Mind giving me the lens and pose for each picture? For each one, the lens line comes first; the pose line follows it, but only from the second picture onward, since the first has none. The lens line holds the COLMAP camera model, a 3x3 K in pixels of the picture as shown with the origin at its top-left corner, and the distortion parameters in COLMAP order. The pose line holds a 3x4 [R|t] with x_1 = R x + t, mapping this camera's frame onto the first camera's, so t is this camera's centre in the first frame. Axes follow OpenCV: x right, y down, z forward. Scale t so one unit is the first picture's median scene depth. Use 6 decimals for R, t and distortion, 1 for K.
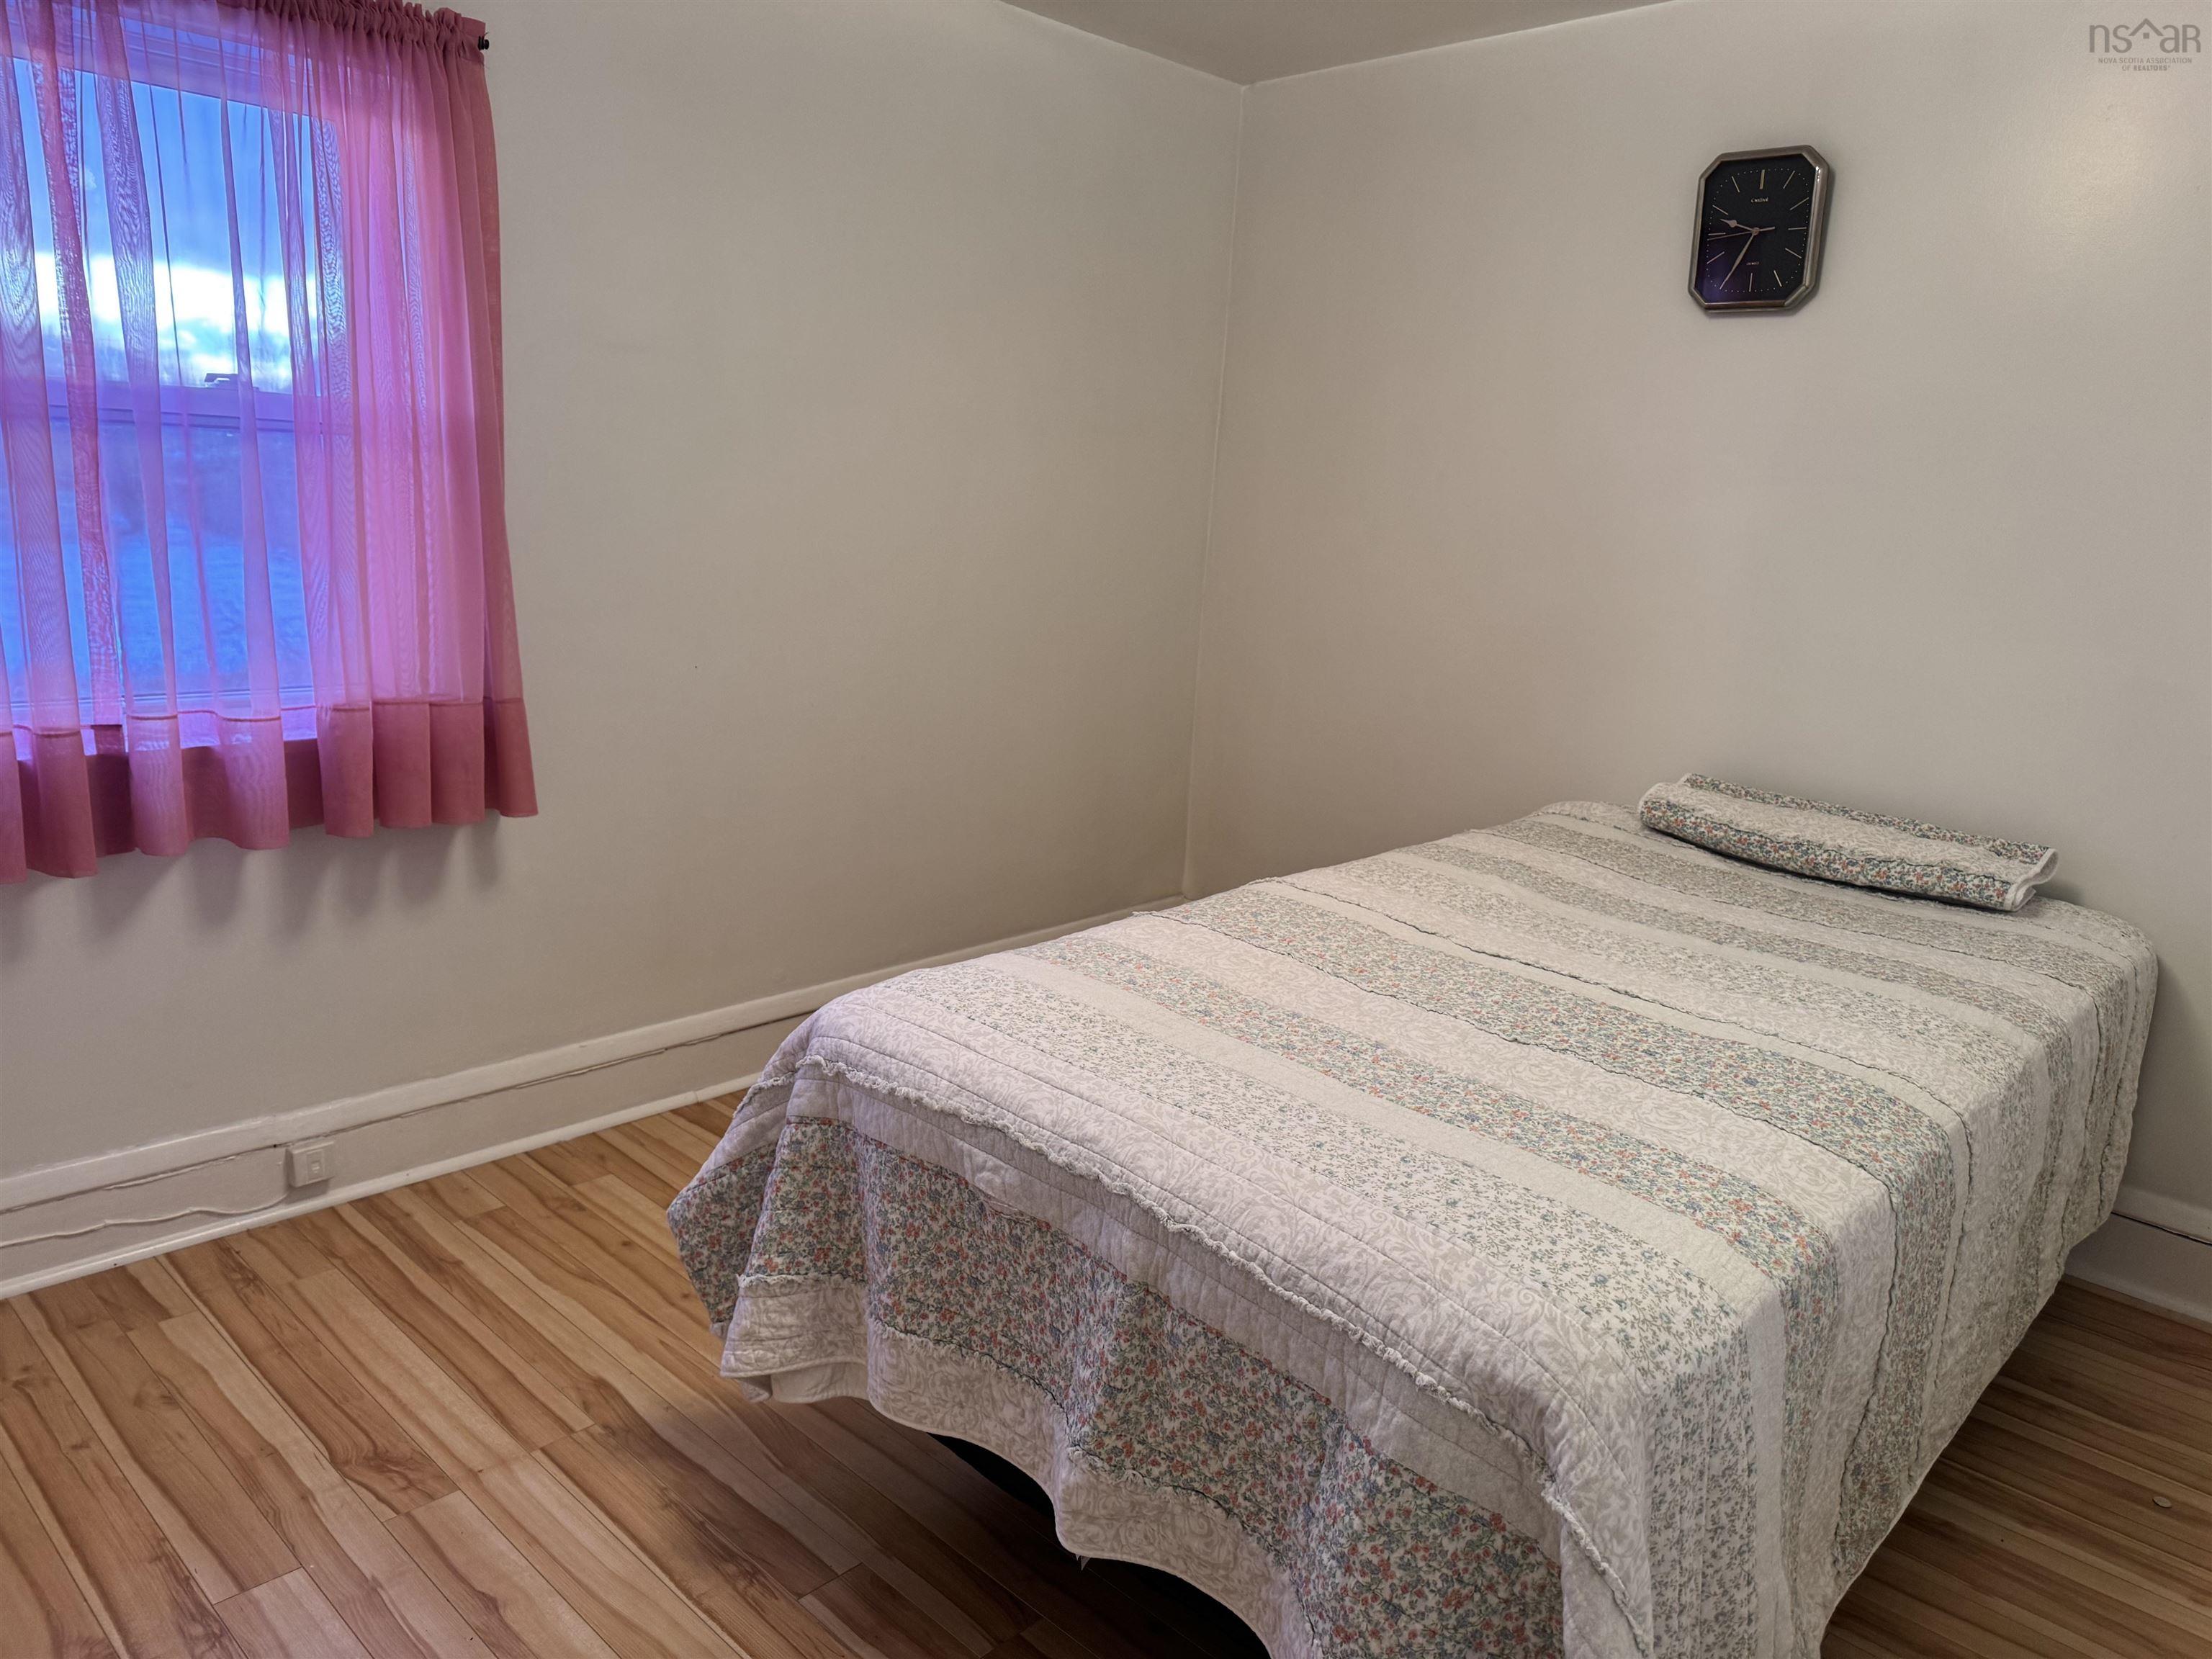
lens RADIAL K [[1570.4, 0, 1098.0], [0, 1570.4, 820.7], [0, 0, 1]] dist [0.006432, -0.011252]
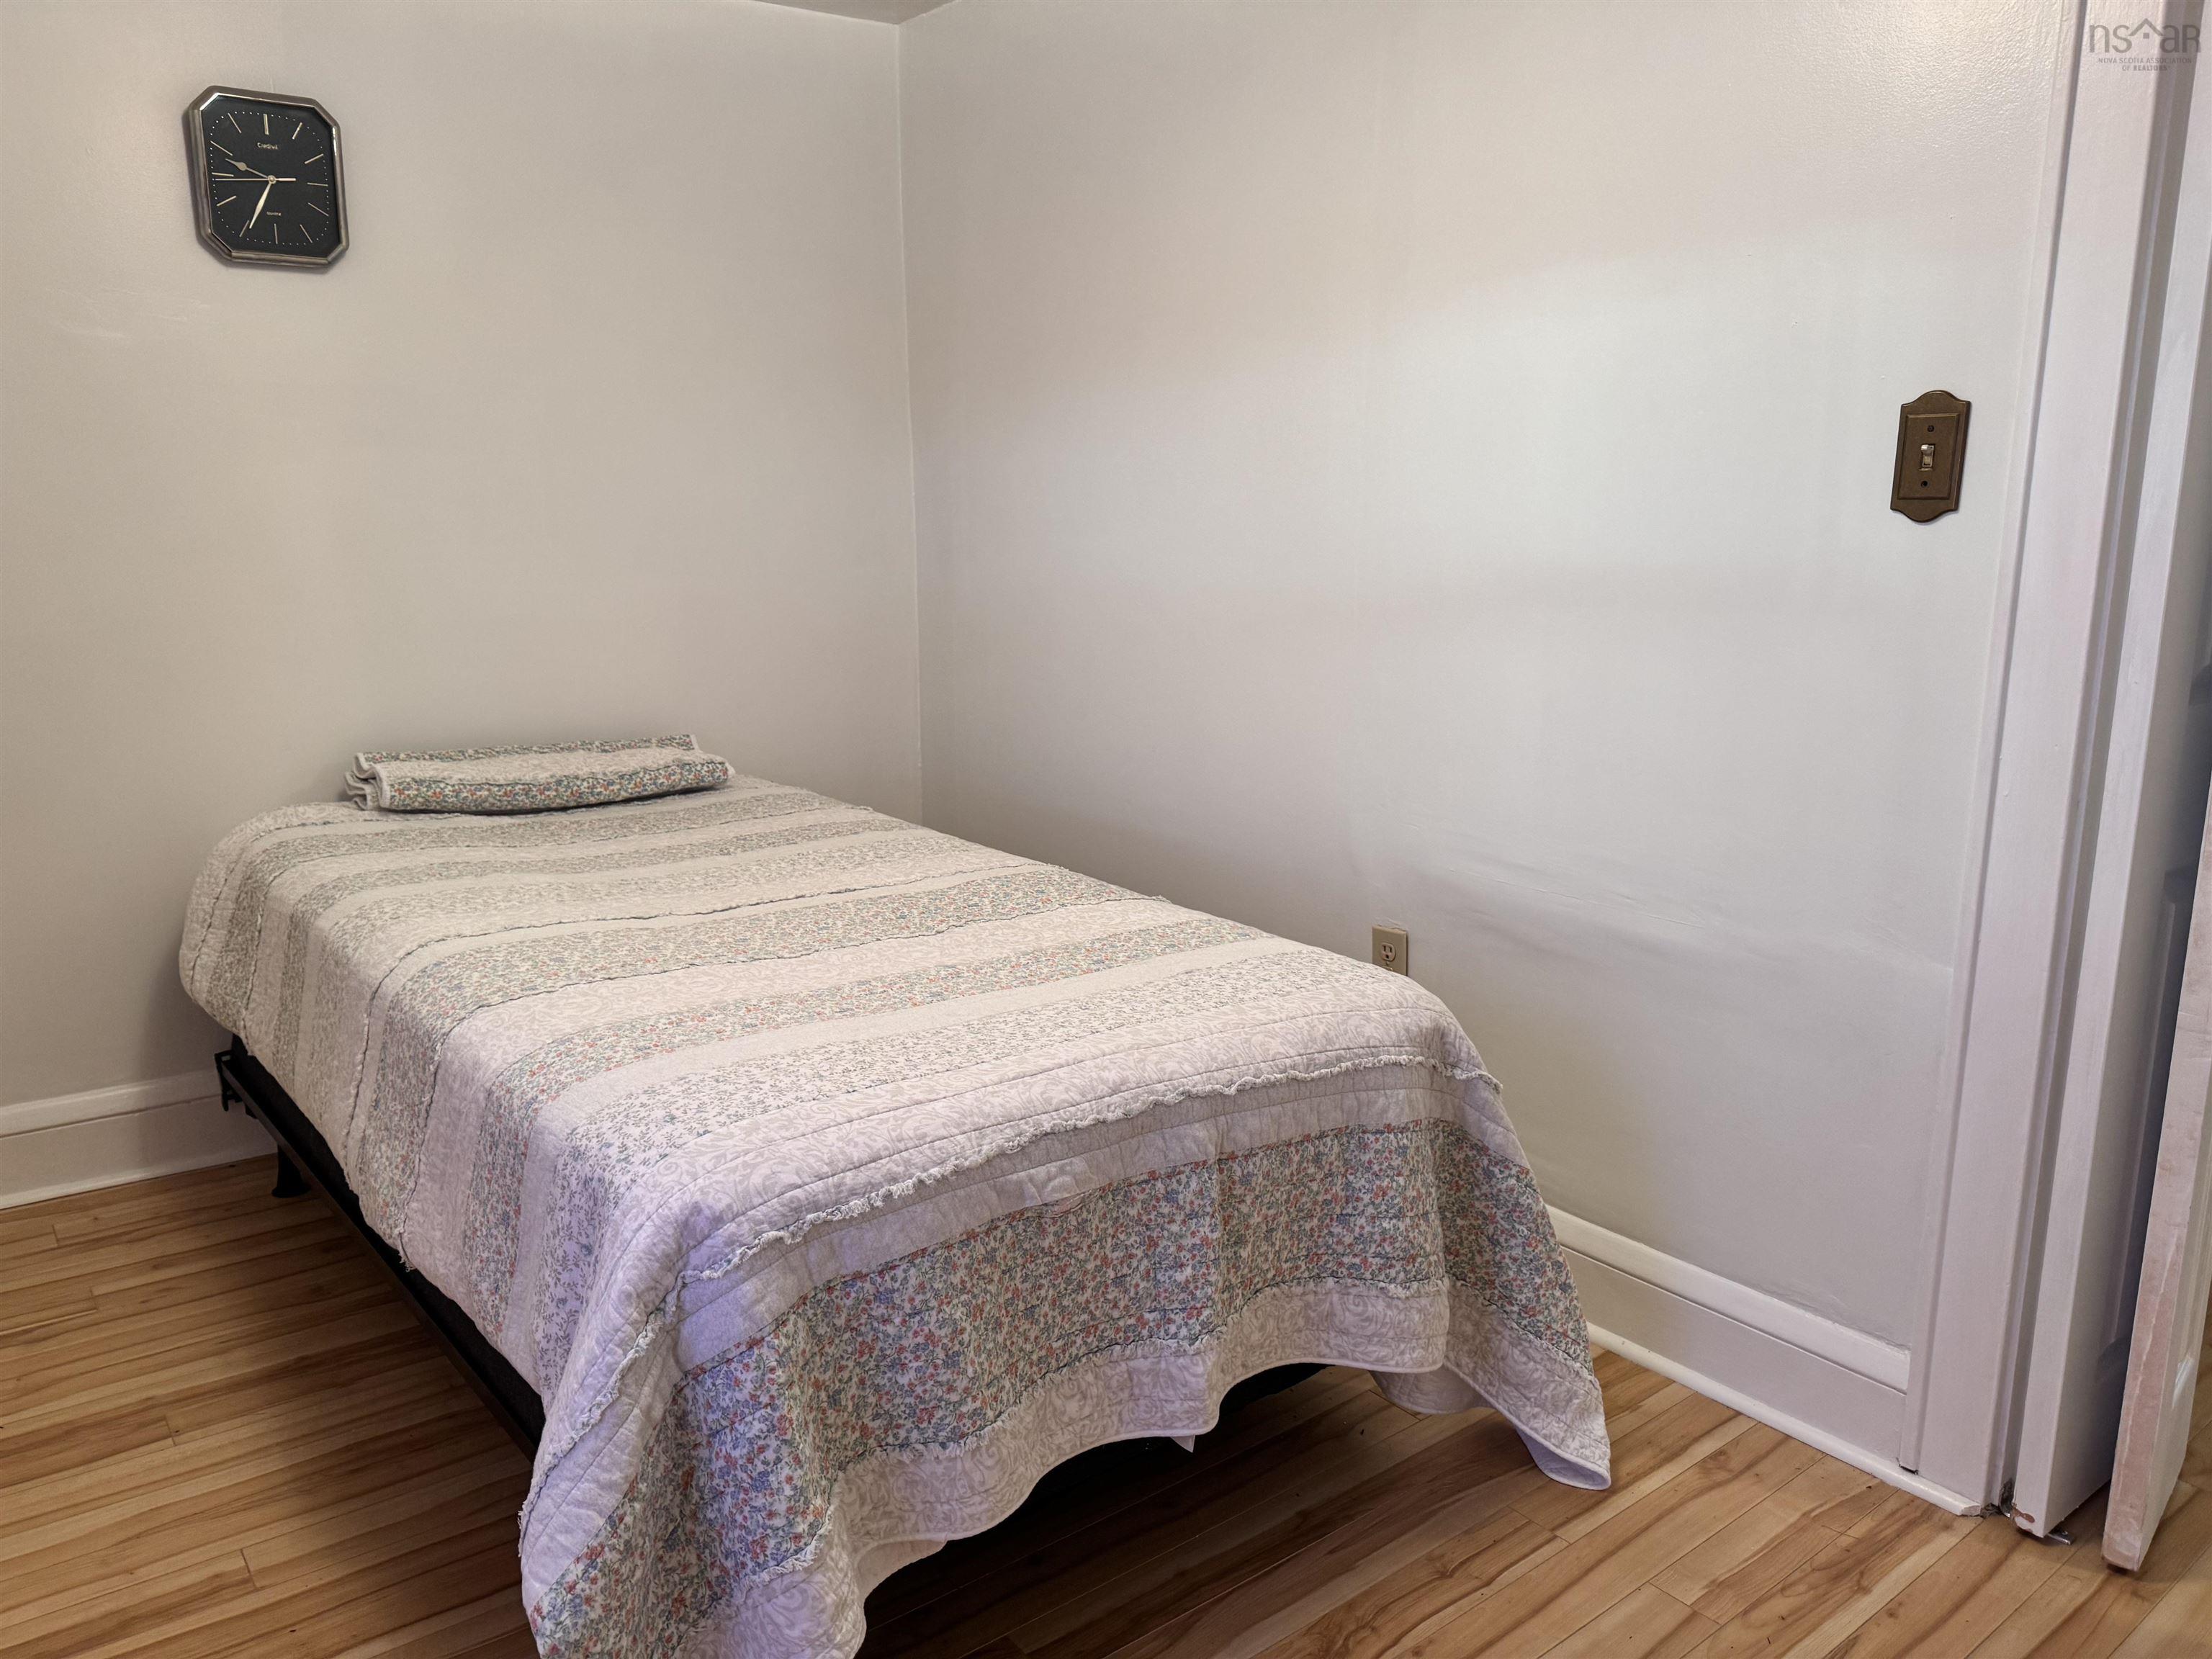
lens RADIAL K [[1570.4, 0, 1098.0], [0, 1570.4, 820.7], [0, 0, 1]] dist [0.006432, -0.011252]
pose [[0.126646, -0.243009, 0.961721, -0.910247], [0.216245, 0.952973, 0.212322, -0.178062], [-0.968090, 0.181078, 0.173240, 0.747701]]
